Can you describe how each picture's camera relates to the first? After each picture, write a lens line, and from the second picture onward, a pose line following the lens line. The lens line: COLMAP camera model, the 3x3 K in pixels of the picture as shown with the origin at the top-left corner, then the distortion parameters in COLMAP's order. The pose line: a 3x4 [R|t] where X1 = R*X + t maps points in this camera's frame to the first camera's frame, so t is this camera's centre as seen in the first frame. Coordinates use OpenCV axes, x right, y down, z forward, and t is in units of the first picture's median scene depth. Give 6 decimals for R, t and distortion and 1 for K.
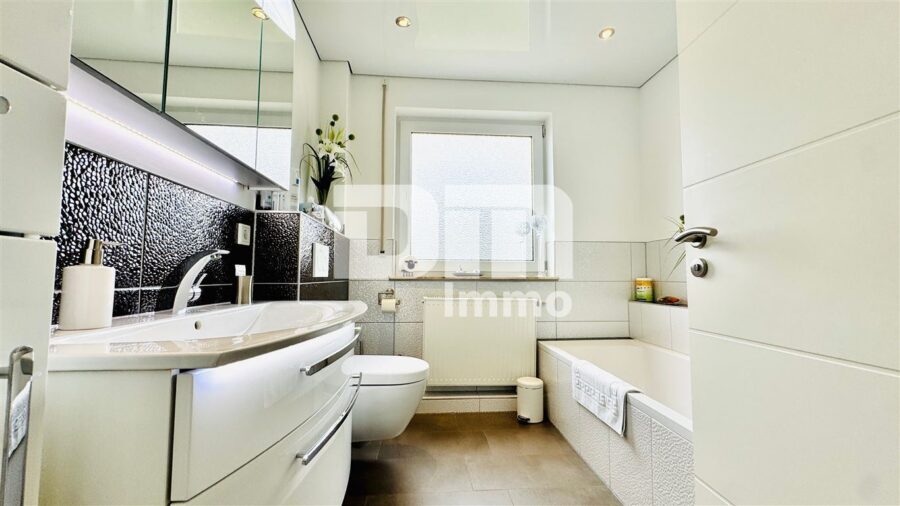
lens RADIAL K [[361.9, 0, 450.0], [0, 361.9, 253.0], [0, 0, 1]] dist [-0.001377, 0.000005]
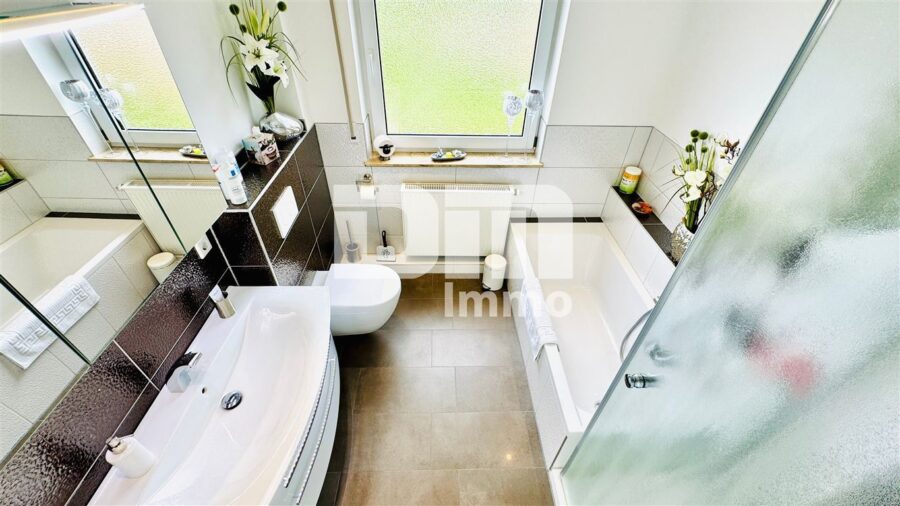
lens RADIAL K [[361.9, 0, 450.0], [0, 361.9, 253.0], [0, 0, 1]] dist [-0.001377, 0.000005]
pose [[0.998581, 0.046204, -0.026468, 0.099249], [-0.015895, 0.733053, 0.679986, -0.435099], [0.050820, -0.678600, 0.732747, 0.146649]]
